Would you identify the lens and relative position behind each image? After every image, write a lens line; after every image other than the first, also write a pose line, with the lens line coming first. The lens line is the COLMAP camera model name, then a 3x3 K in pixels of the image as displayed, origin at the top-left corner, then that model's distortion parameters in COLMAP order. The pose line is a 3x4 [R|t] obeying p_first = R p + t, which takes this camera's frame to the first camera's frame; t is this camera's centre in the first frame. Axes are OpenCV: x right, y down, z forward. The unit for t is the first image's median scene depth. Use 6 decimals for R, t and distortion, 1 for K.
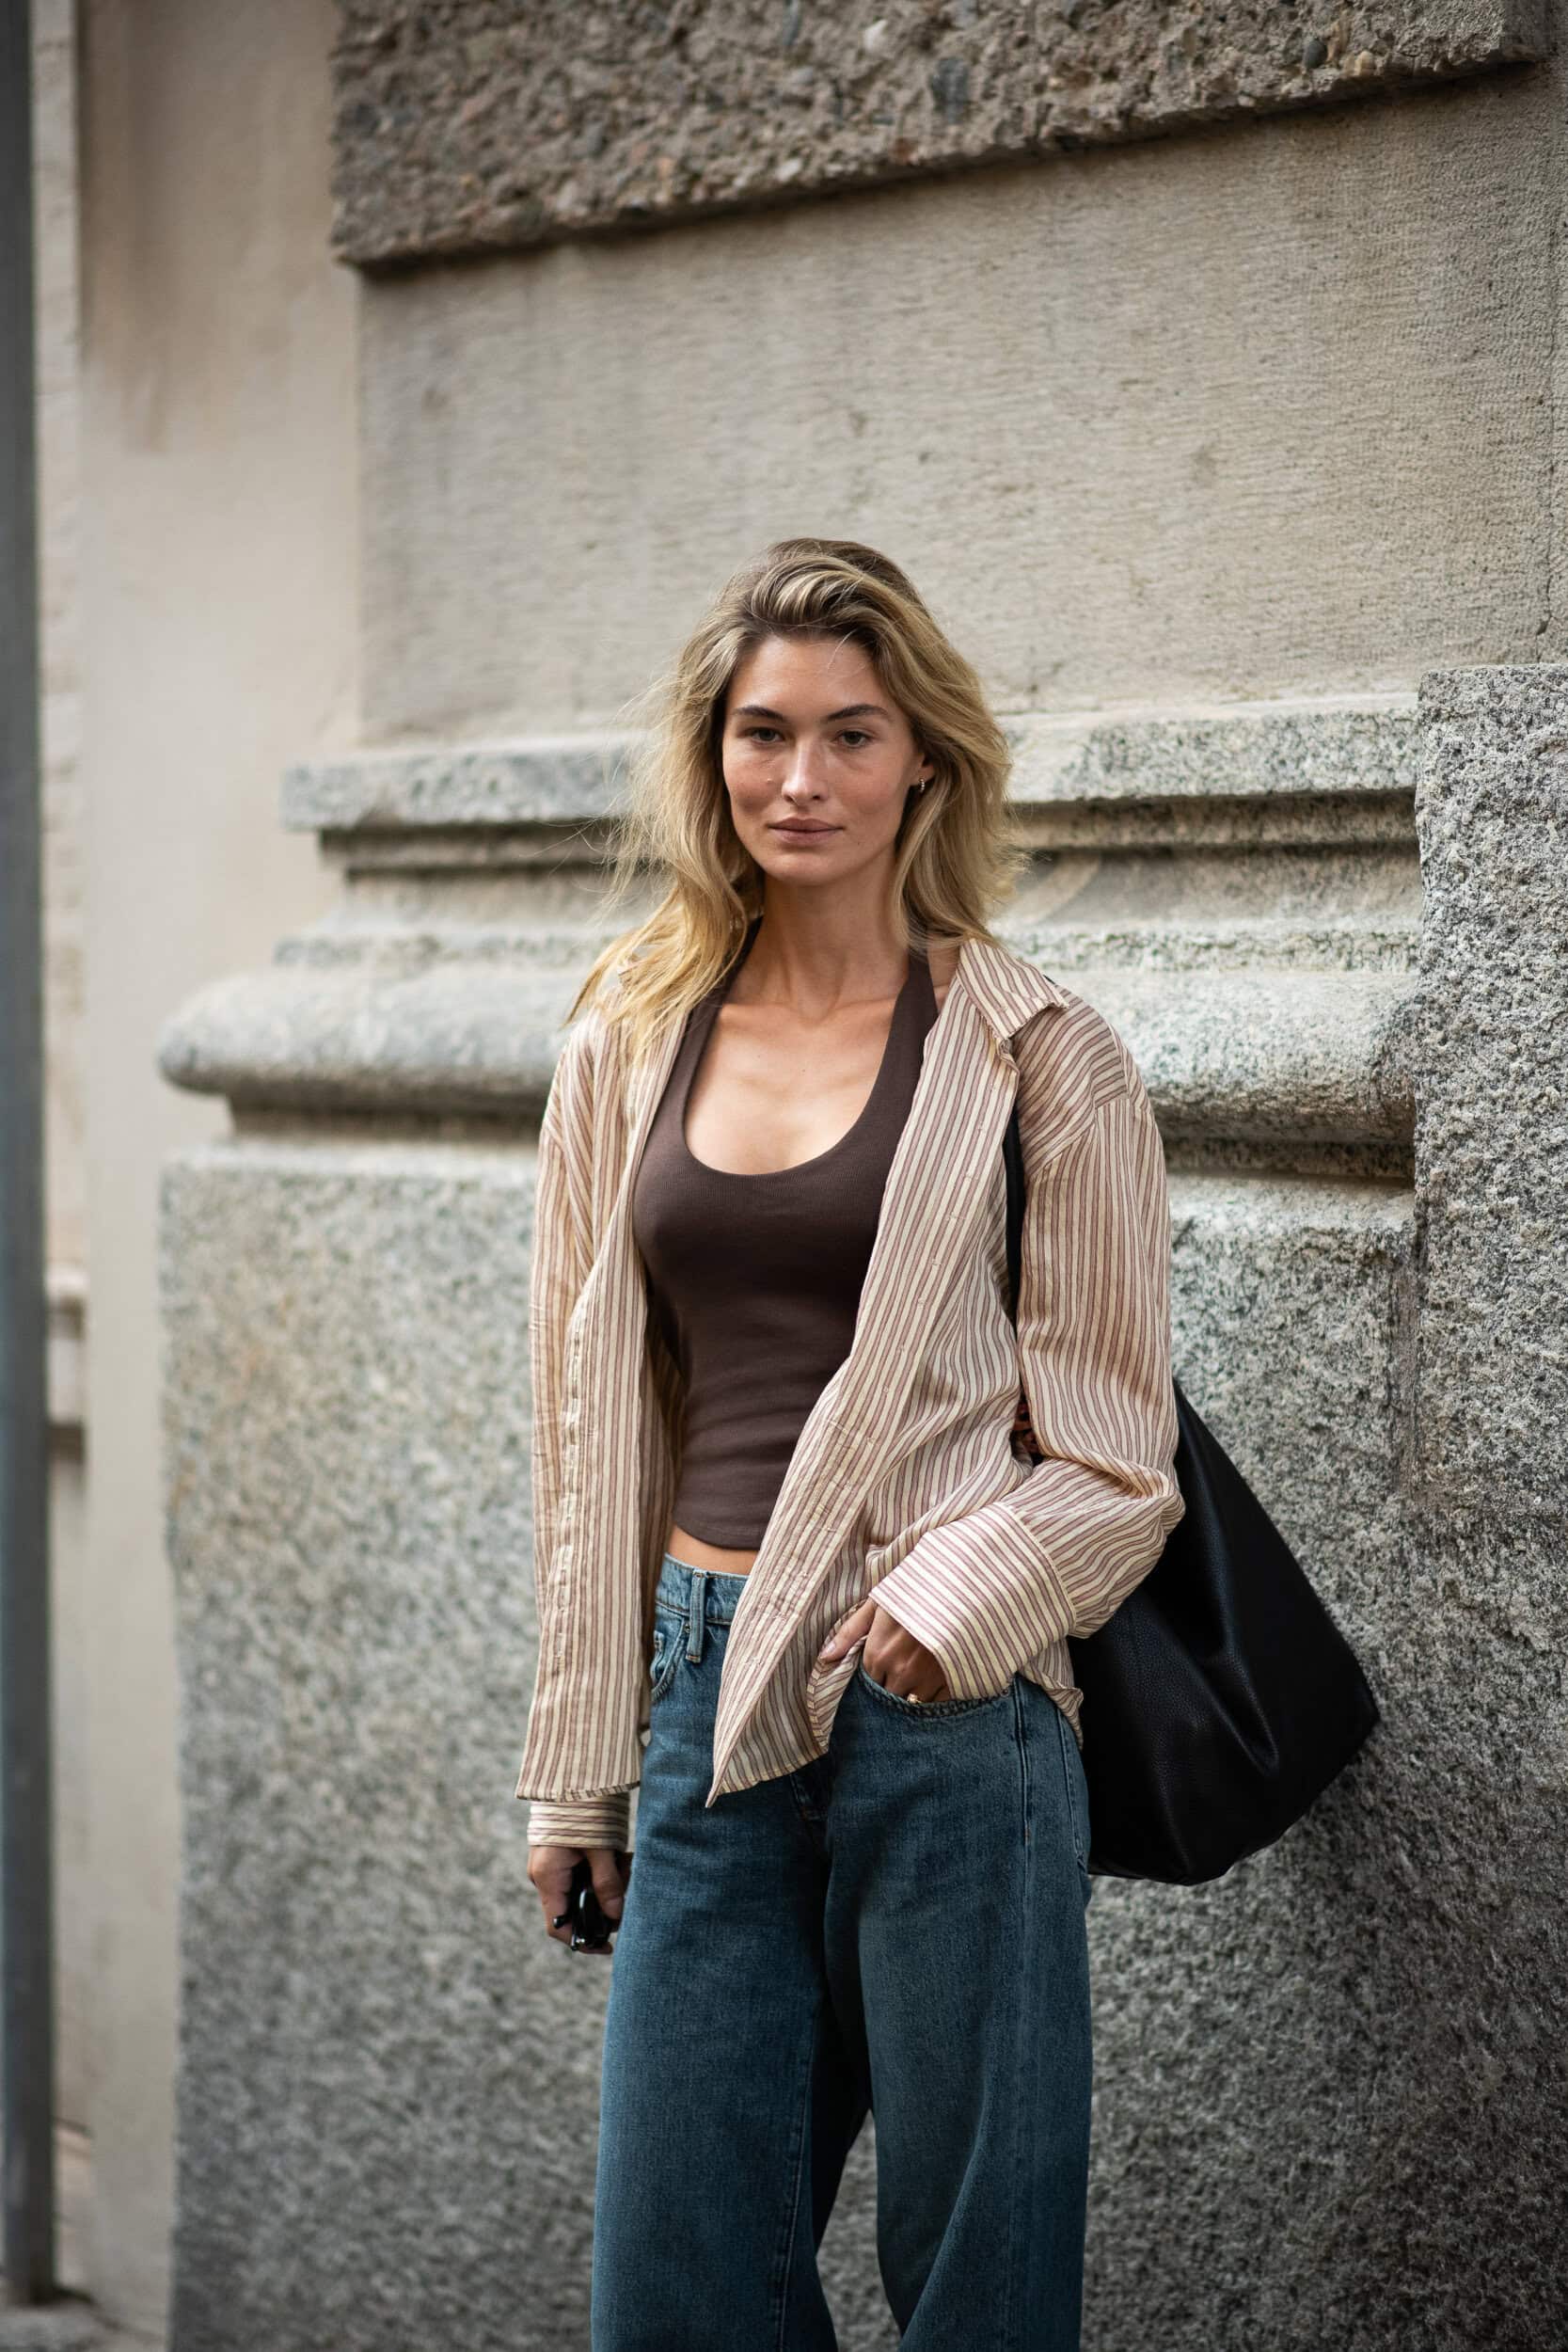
lens RADIAL K [[5483.5, 0, 784.8], [0, 5483.5, 1181.4], [0, 0, 1]] dist [0.007058, 0.000000]
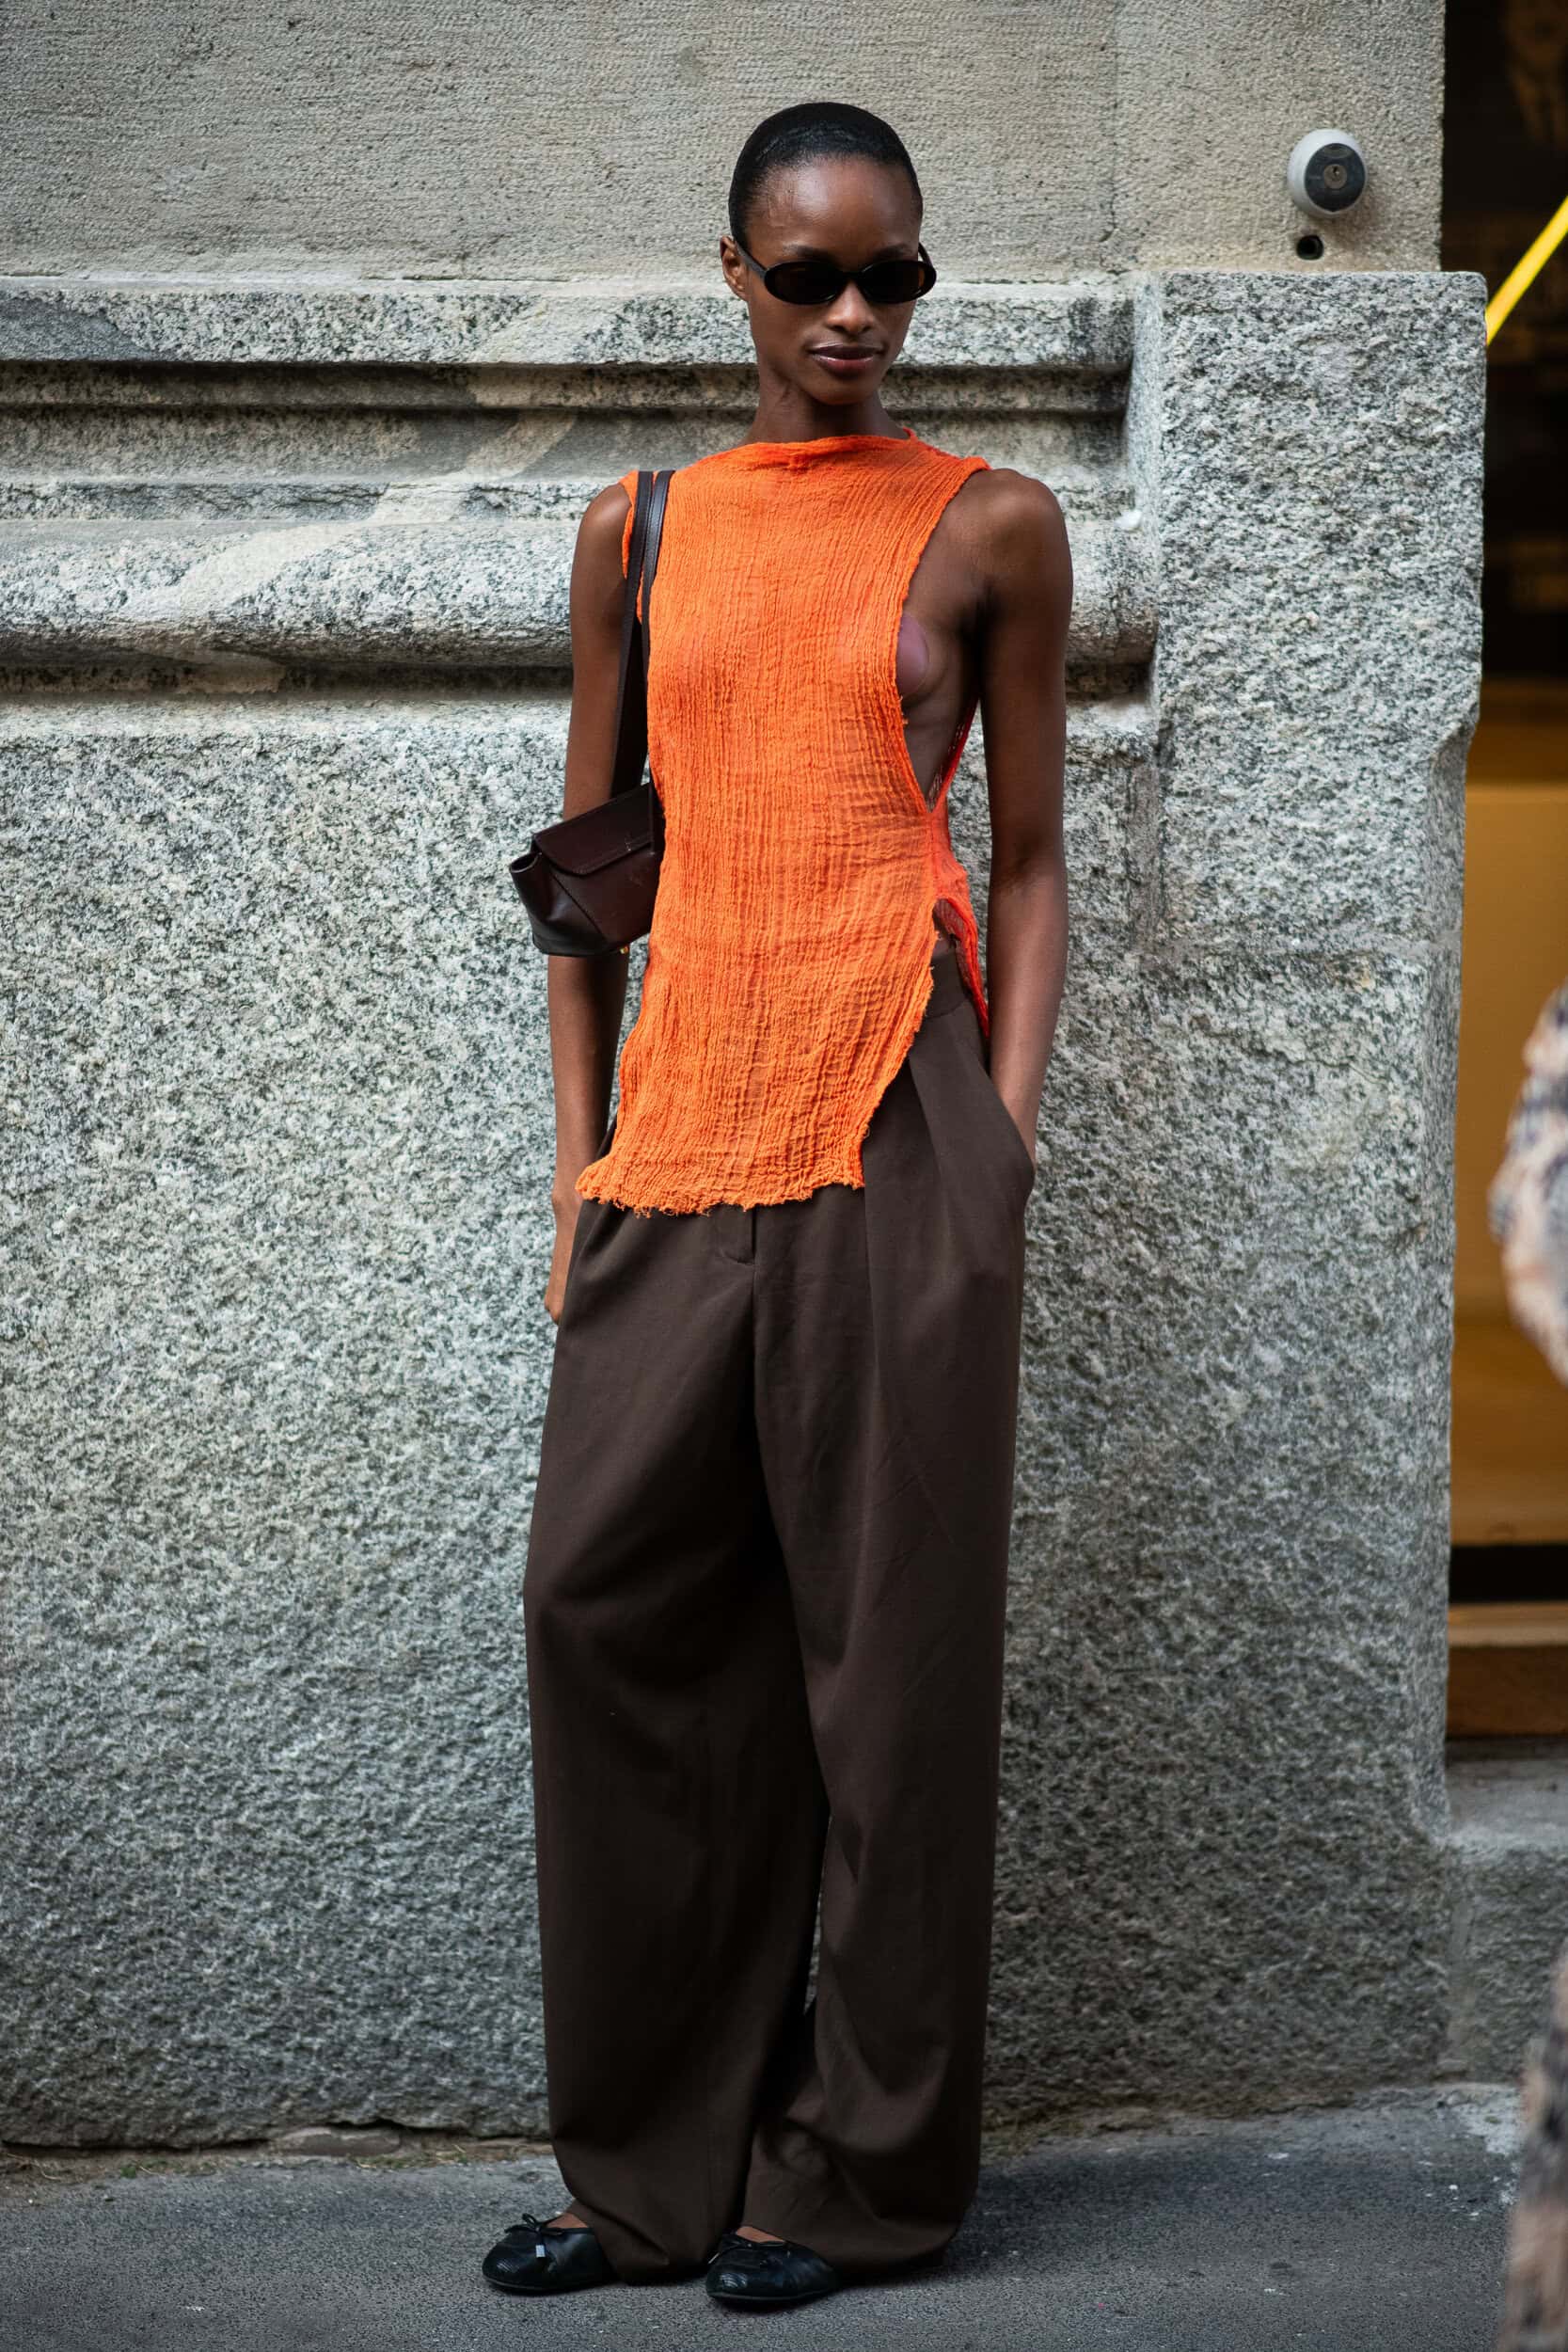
lens RADIAL K [[5483.5, 0, 785.8], [0, 5483.5, 1167.9], [0, 0, 1]] dist [0.007058, 0.000000]
pose [[0.499223, -0.100154, 0.860666, -0.998310], [0.033657, 0.994789, 0.096240, -0.015307], [-0.865820, -0.019078, 0.499992, 0.463292]]
